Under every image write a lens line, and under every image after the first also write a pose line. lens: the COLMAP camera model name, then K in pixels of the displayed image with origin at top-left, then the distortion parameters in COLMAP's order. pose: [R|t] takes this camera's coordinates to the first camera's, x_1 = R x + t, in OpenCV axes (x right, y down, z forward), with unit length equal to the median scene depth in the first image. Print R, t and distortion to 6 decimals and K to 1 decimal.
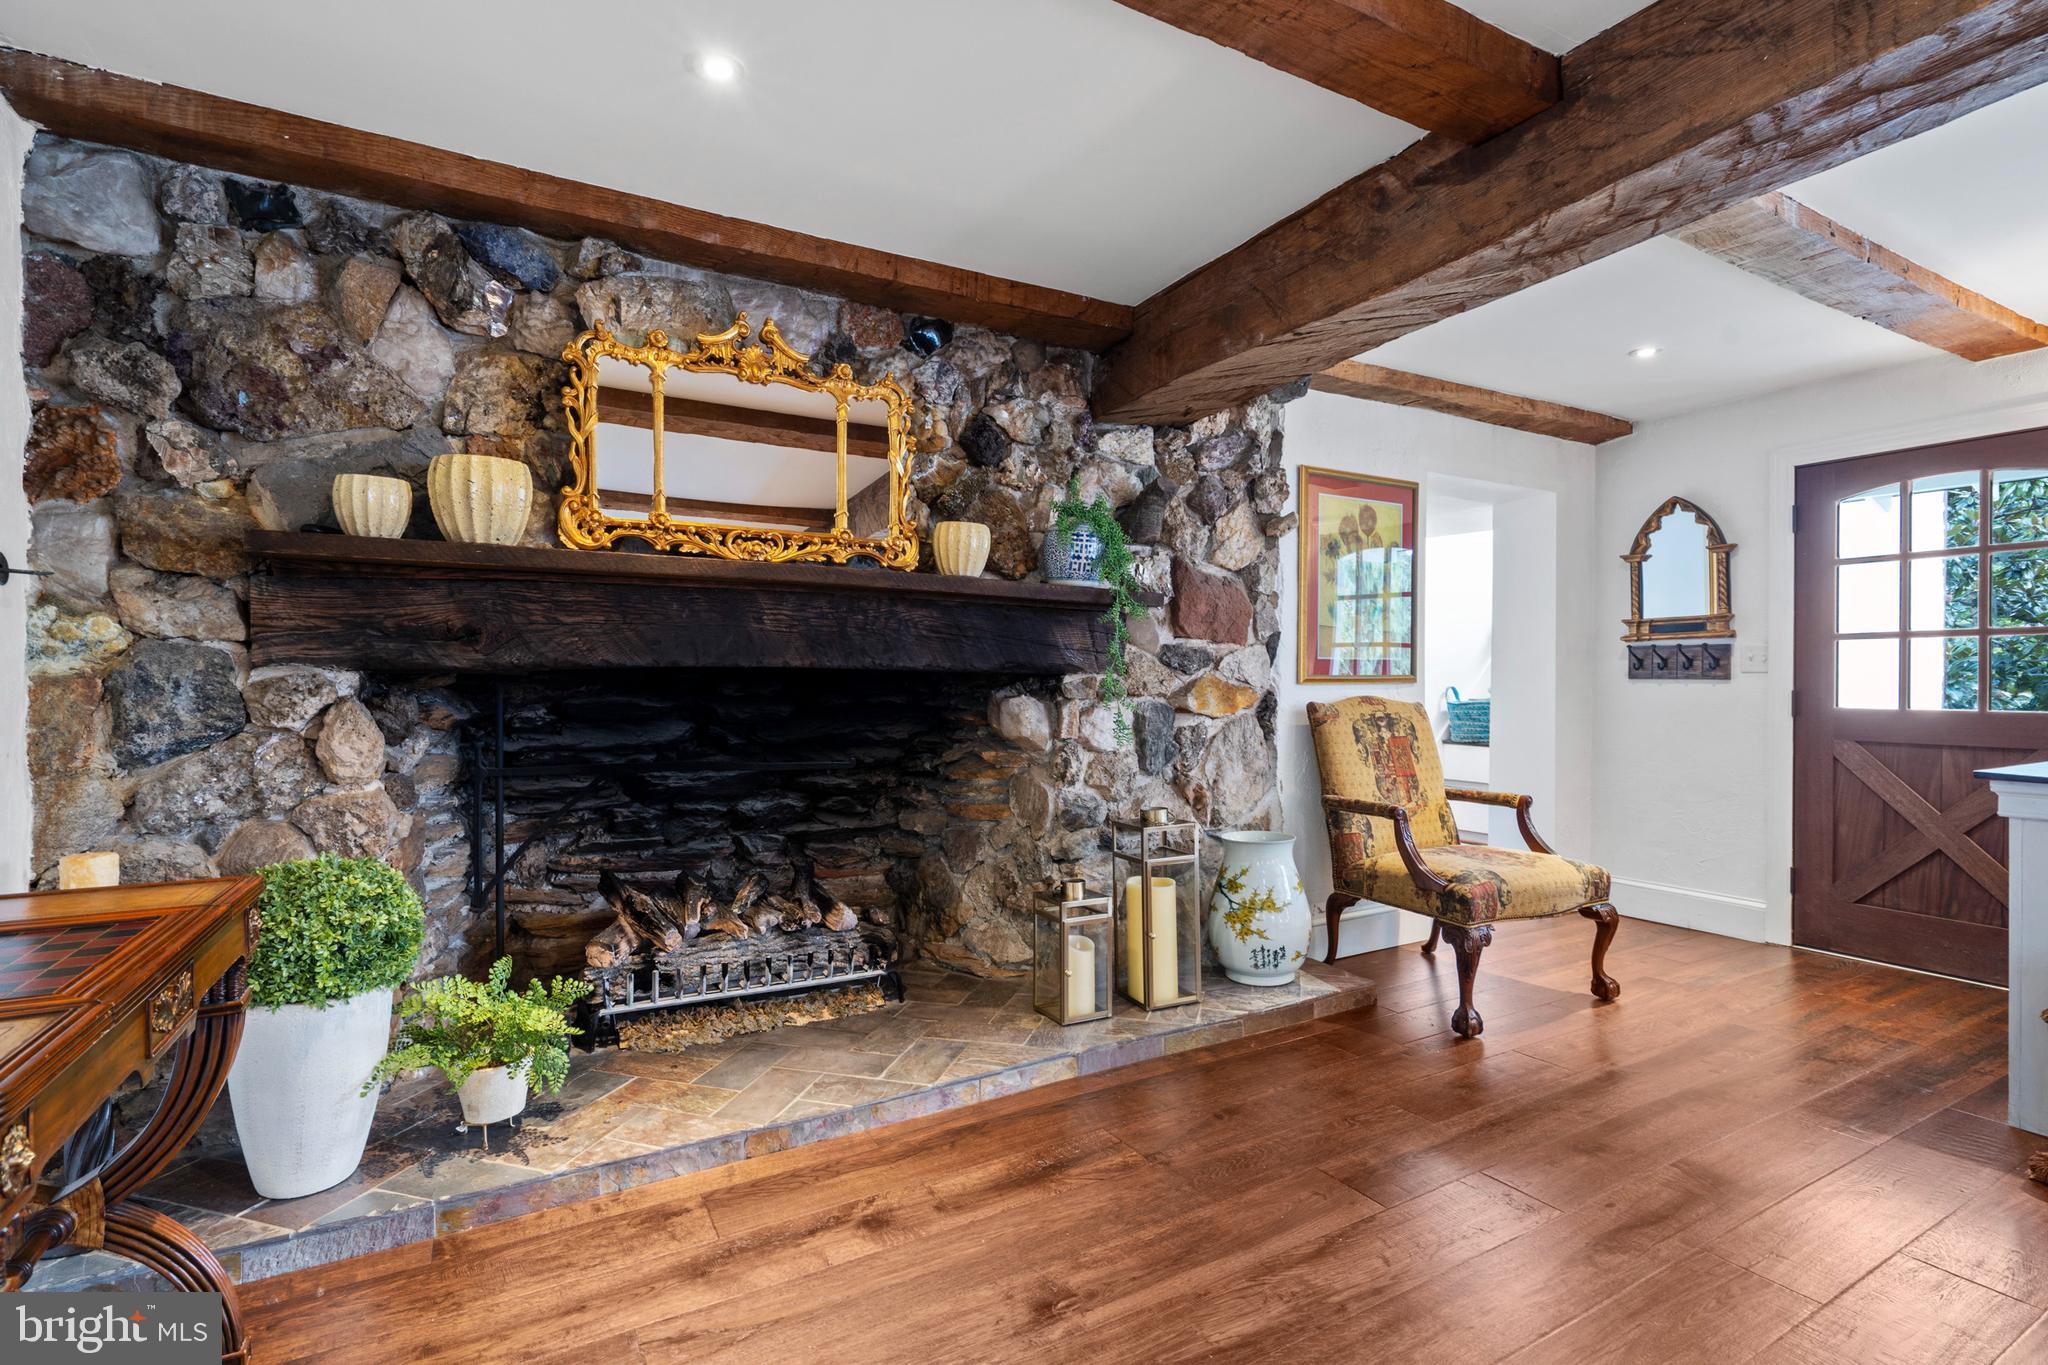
lens RADIAL K [[944.0, 0, 1022.4], [0, 944.0, 675.7], [0, 0, 1]] dist [-0.006519, 0.000007]
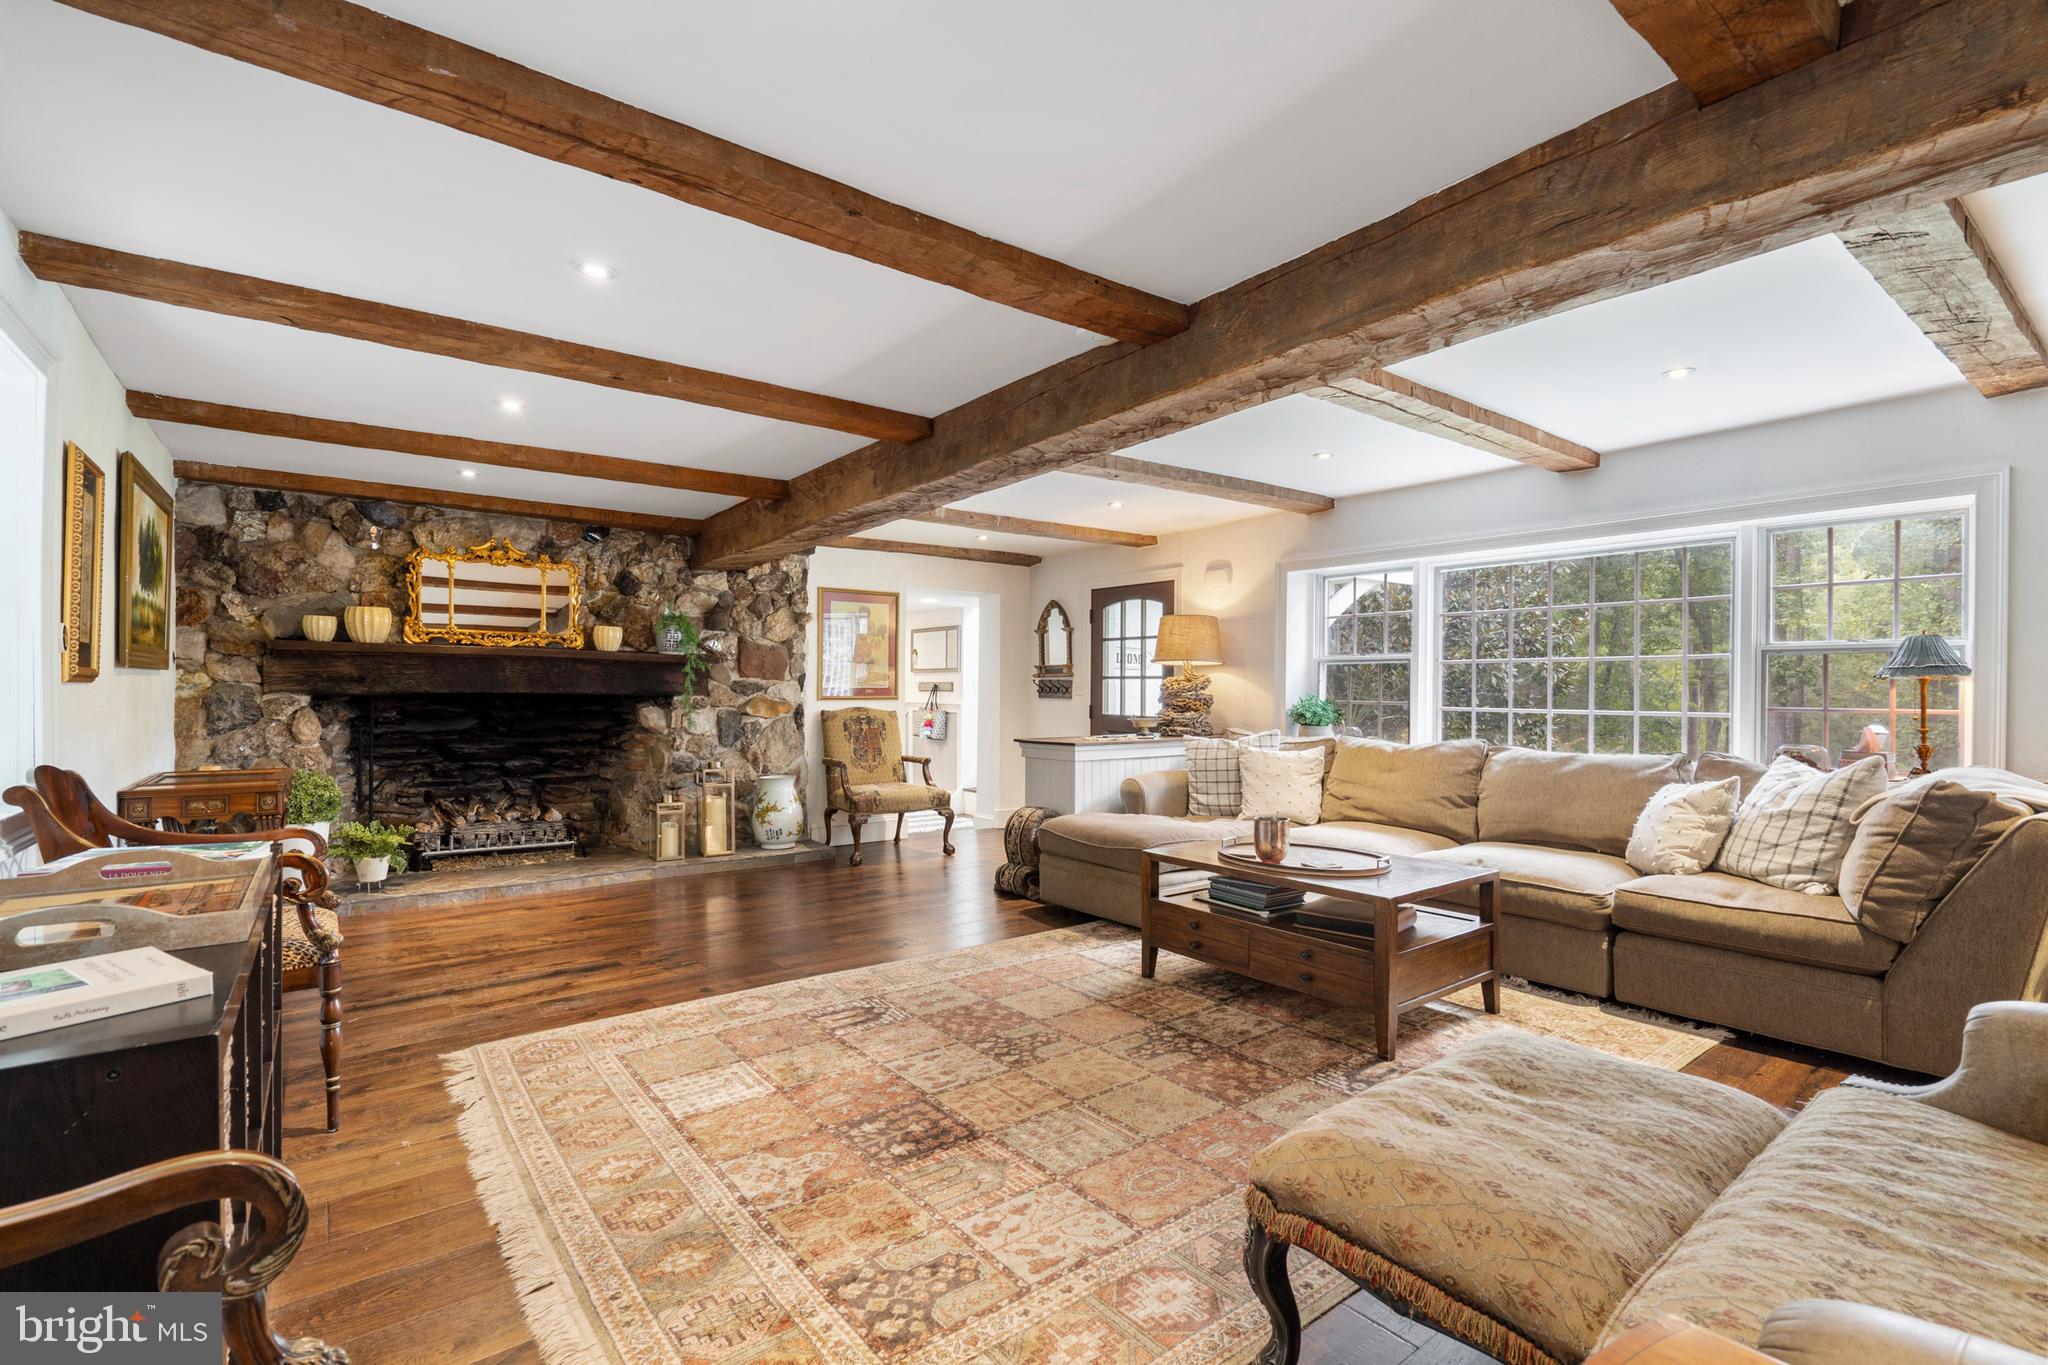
lens RADIAL K [[923.1, 0, 1024.0], [0, 923.1, 682.5], [0, 0, 1]] dist [-0.003786, -0.000830]
pose [[0.991171, 0.007714, 0.132365, 0.570909], [-0.007653, 0.999970, -0.000965, -0.036819], [-0.132369, -0.000057, 0.991201, -1.145965]]
